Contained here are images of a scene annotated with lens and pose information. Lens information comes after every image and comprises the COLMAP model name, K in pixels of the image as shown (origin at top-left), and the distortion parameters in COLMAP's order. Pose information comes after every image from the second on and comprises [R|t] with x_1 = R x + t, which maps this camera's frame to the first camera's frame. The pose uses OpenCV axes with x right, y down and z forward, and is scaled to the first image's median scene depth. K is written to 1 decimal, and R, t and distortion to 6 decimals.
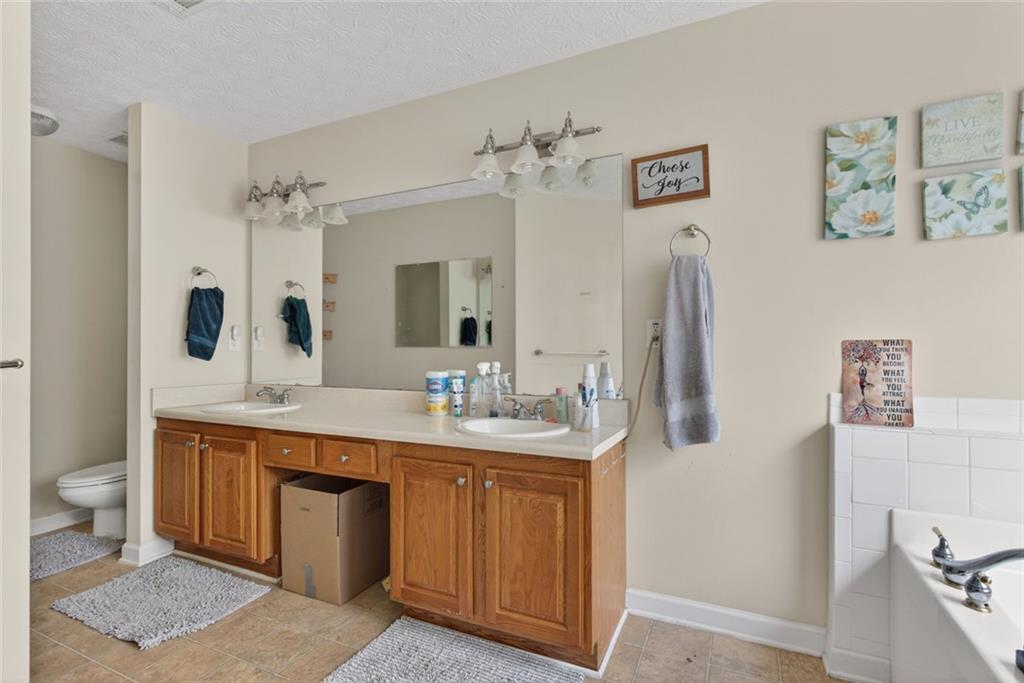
lens RADIAL K [[480.5, 0, 514.4], [0, 480.5, 352.8], [0, 0, 1]] dist [-0.006076, -0.000327]
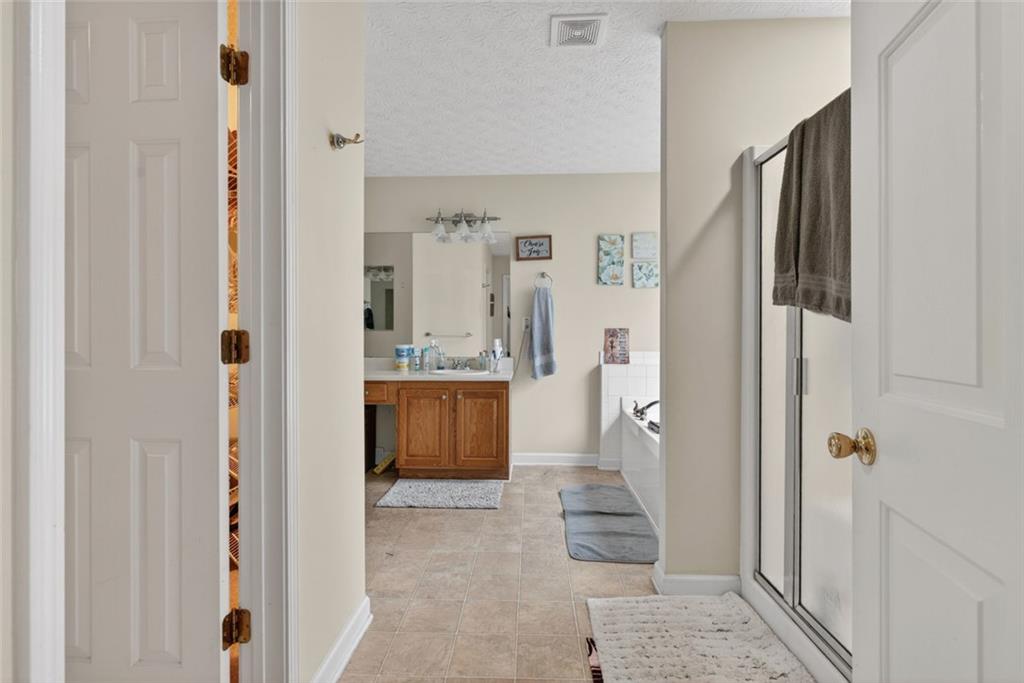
lens RADIAL K [[490.8, 0, 510.4], [0, 490.8, 346.4], [0, 0, 1]] dist [-0.000244, 0.000694]
pose [[0.921662, -0.008259, 0.387906, -0.660750], [0.000696, 0.999807, 0.019633, 0.015081], [-0.387993, -0.017825, 0.921490, -1.017158]]
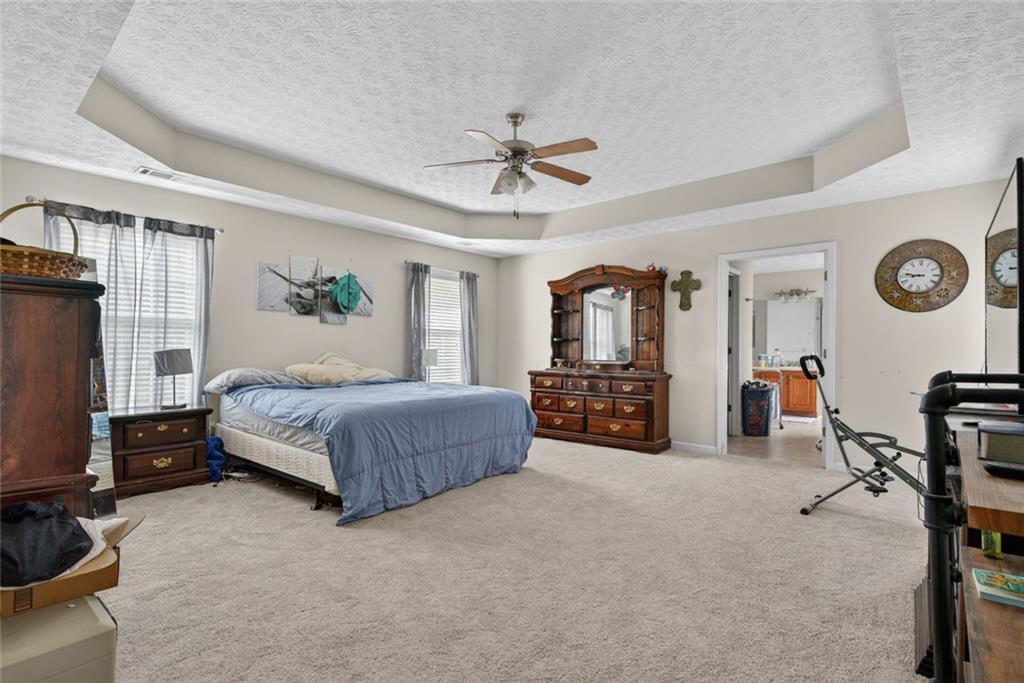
lens RADIAL K [[490.8, 0, 510.4], [0, 490.8, 346.4], [0, 0, 1]] dist [-0.000244, 0.000694]
pose [[0.959492, 0.001592, -0.281731, -1.284286], [-0.003051, 0.999984, -0.004739, 0.003284], [0.281719, 0.005406, 0.959482, -4.218470]]
